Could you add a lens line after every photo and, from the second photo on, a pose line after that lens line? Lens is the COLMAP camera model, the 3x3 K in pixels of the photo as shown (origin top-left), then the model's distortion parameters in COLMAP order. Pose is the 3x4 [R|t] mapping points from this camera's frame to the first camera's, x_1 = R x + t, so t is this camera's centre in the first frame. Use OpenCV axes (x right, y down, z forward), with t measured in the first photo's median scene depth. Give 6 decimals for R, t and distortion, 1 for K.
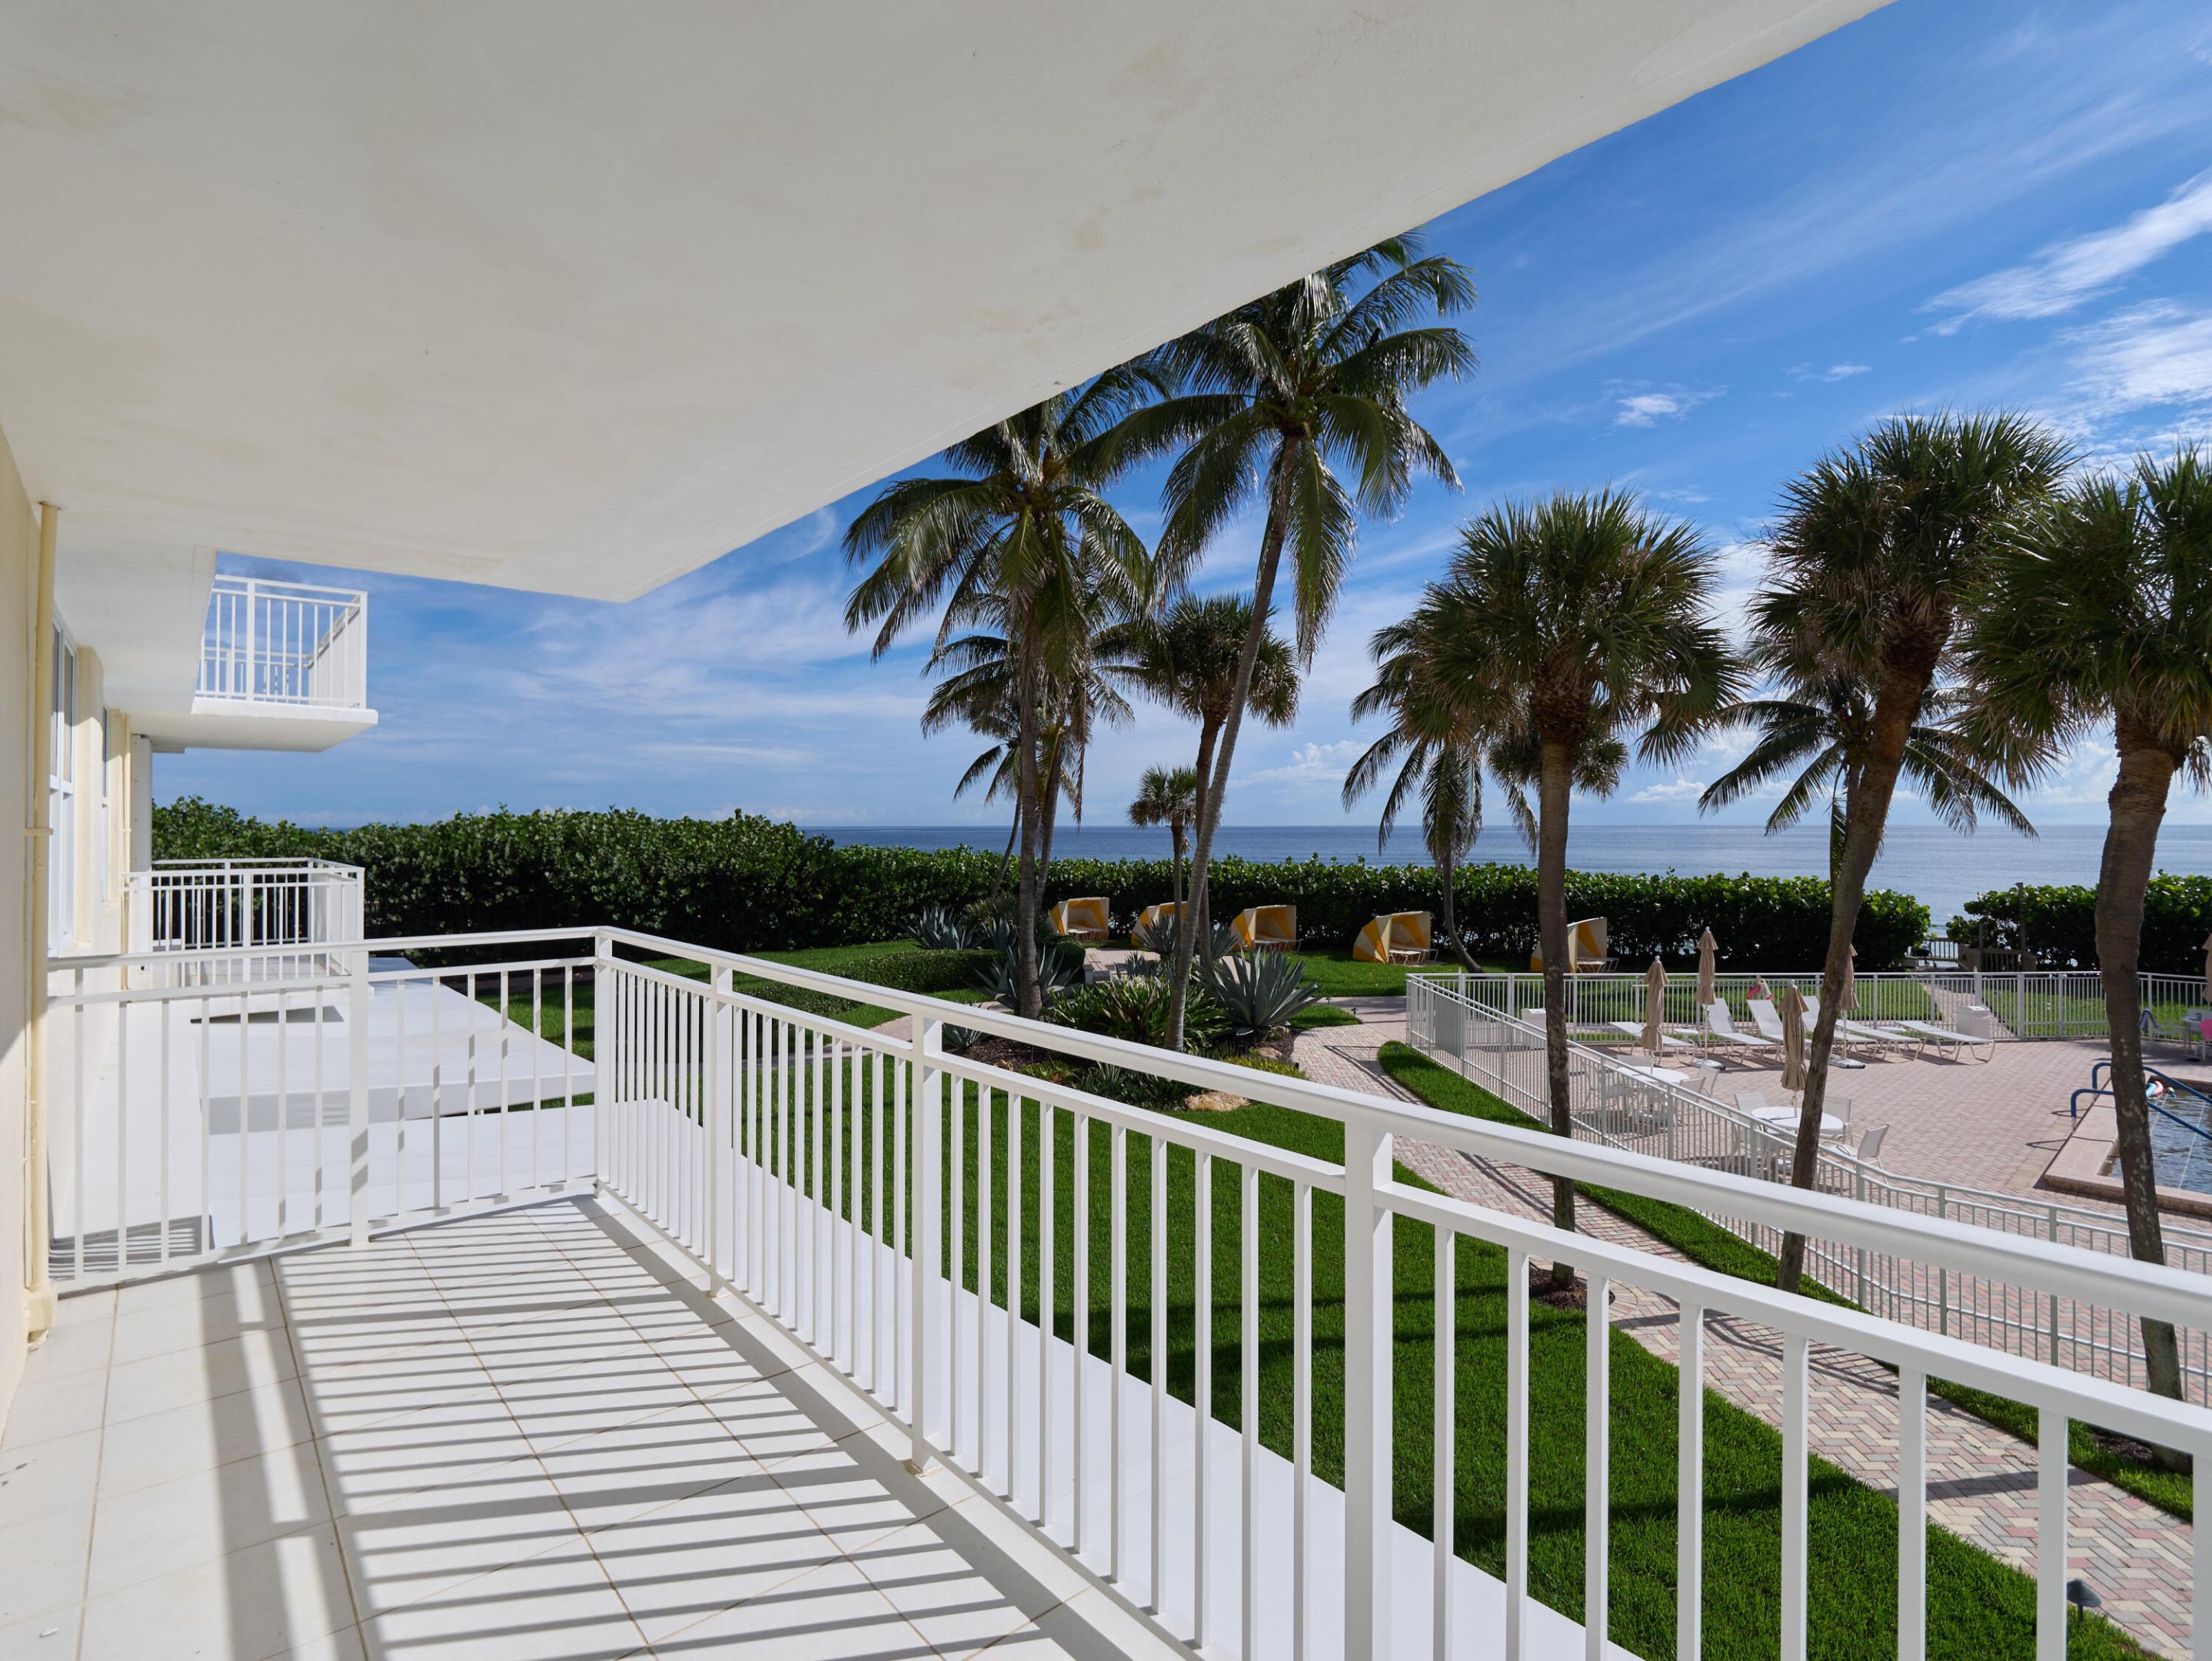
lens RADIAL K [[1090.4, 0, 1152.0], [0, 1090.4, 835.4], [0, 0, 1]] dist [0.001399, 0.000092]
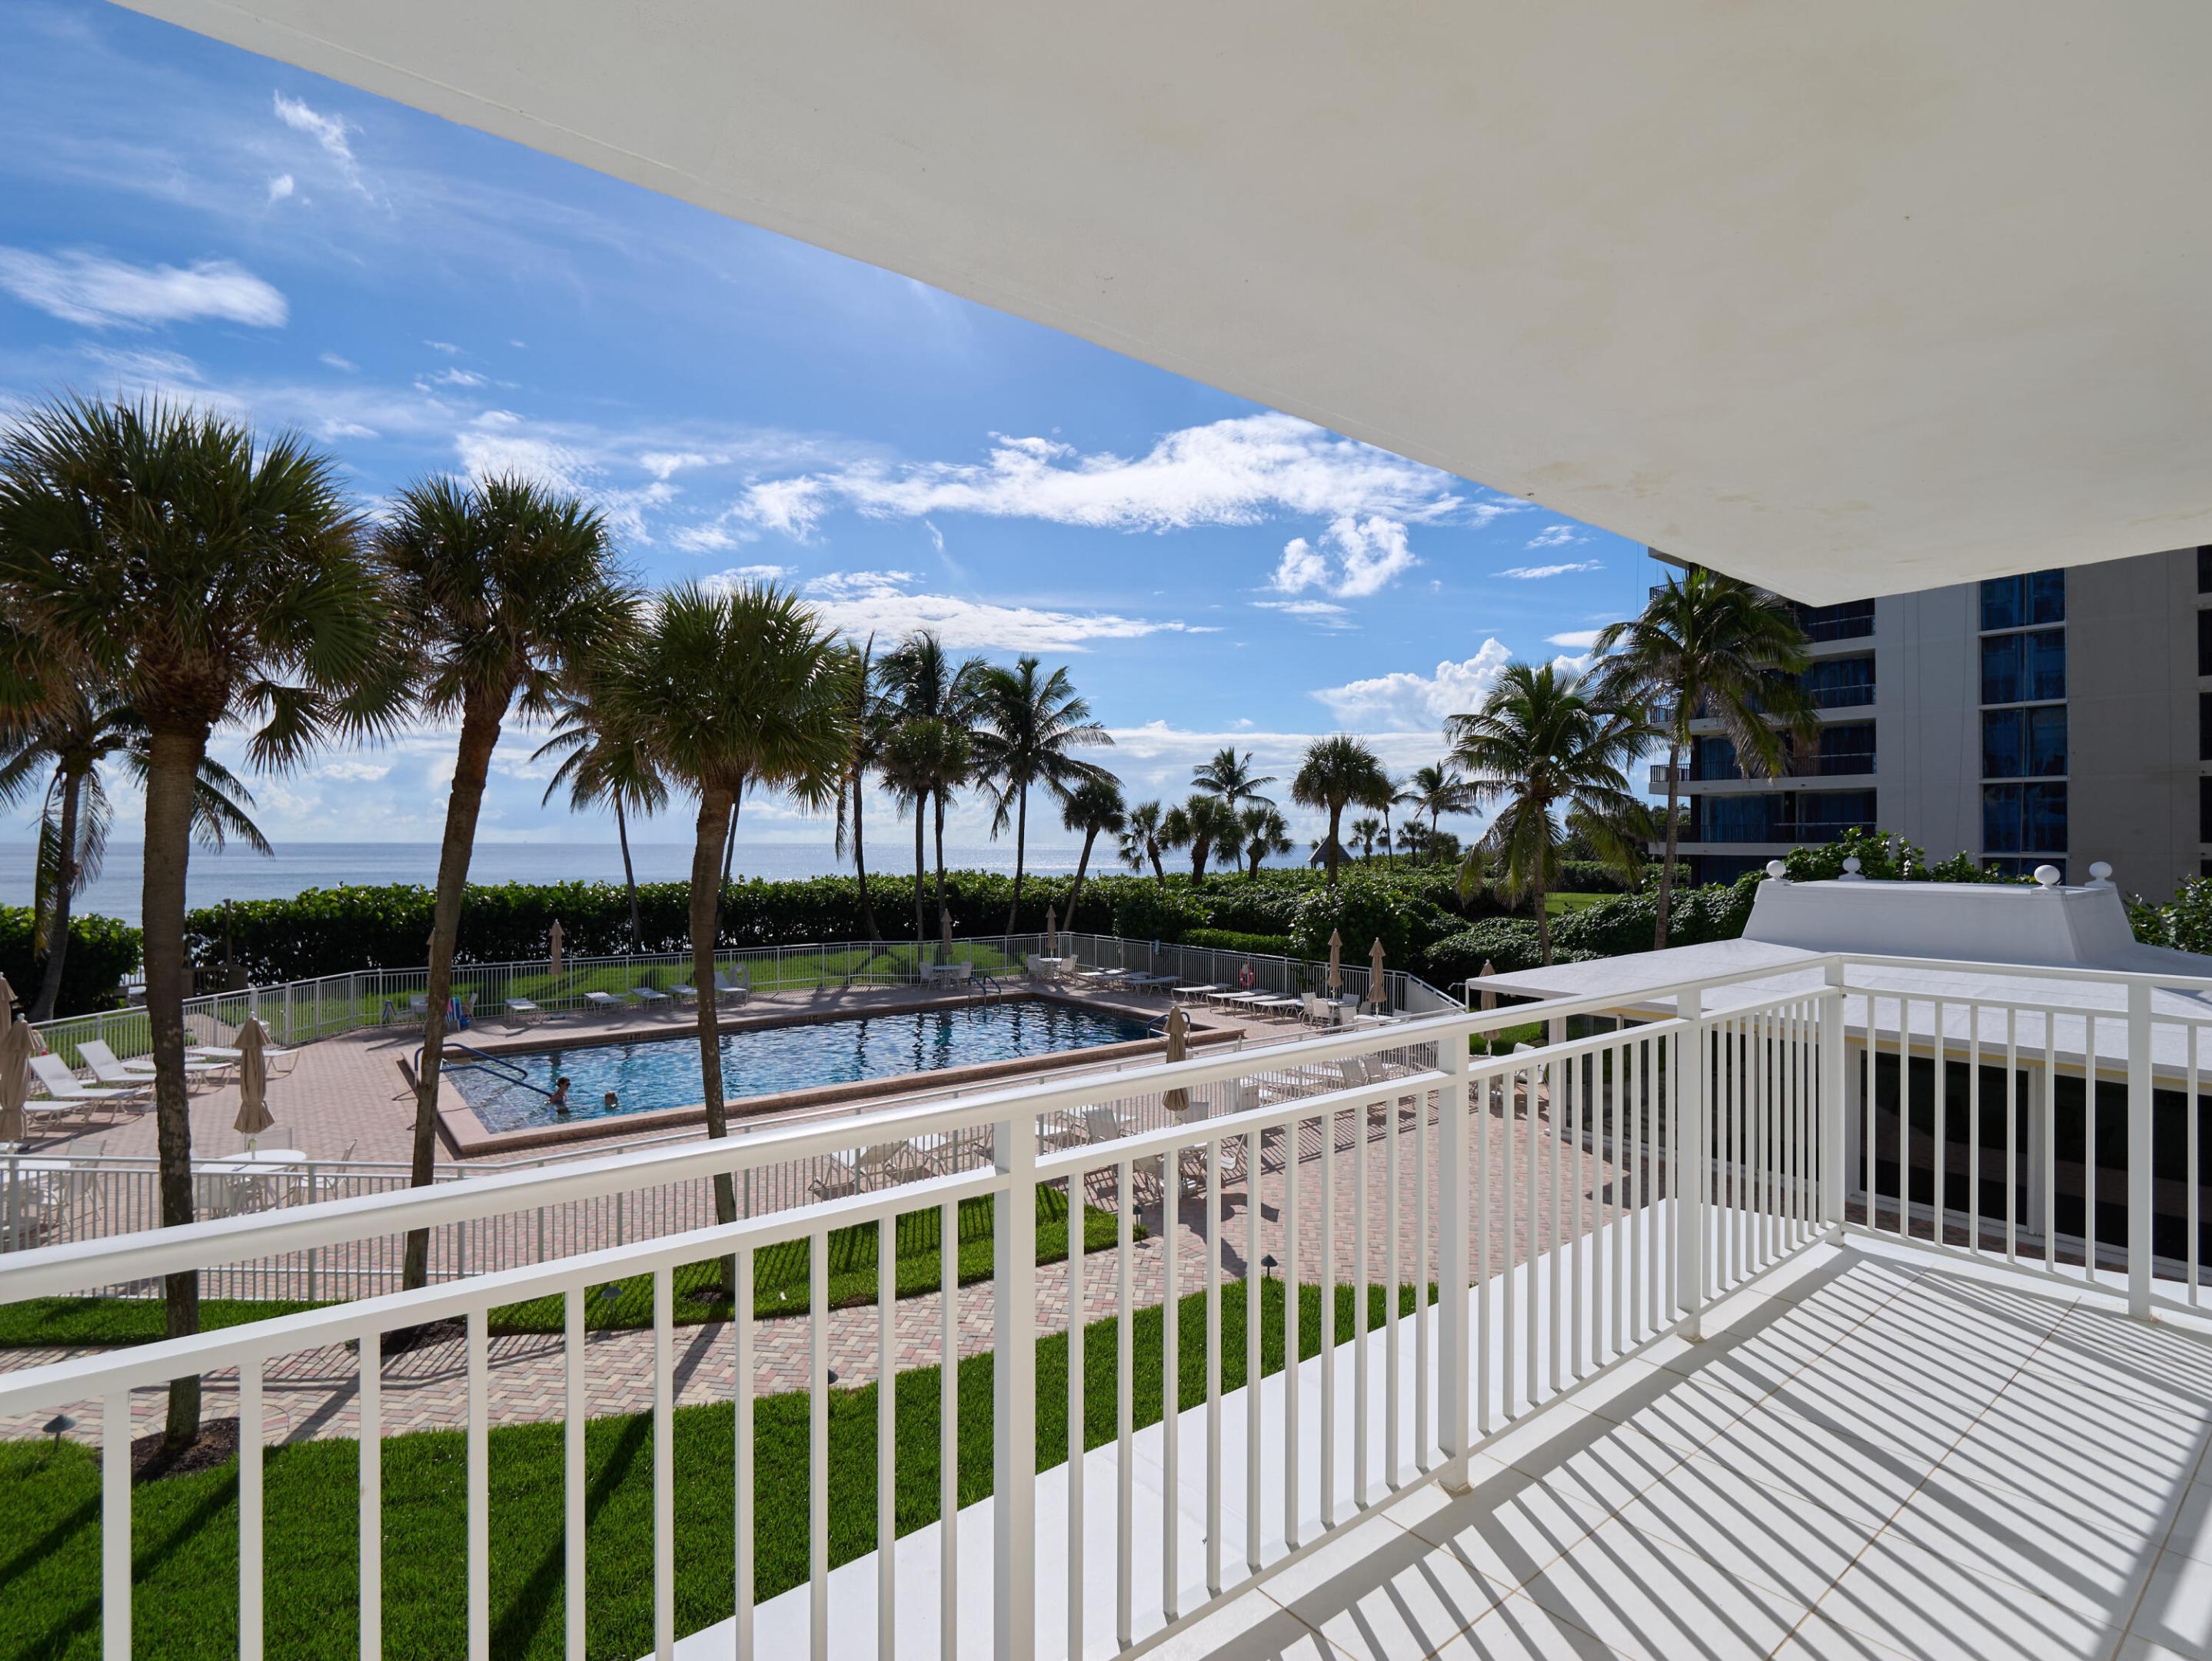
lens RADIAL K [[1045.3, 0, 1095.9], [0, 1045.3, 870.0], [0, 0, 1]] dist [-0.015285, -0.001218]
pose [[0.095616, -0.021759, 0.995181, -0.123367], [0.005463, 0.999757, 0.021334, -0.000642], [-0.995403, 0.003397, 0.095711, 0.129832]]
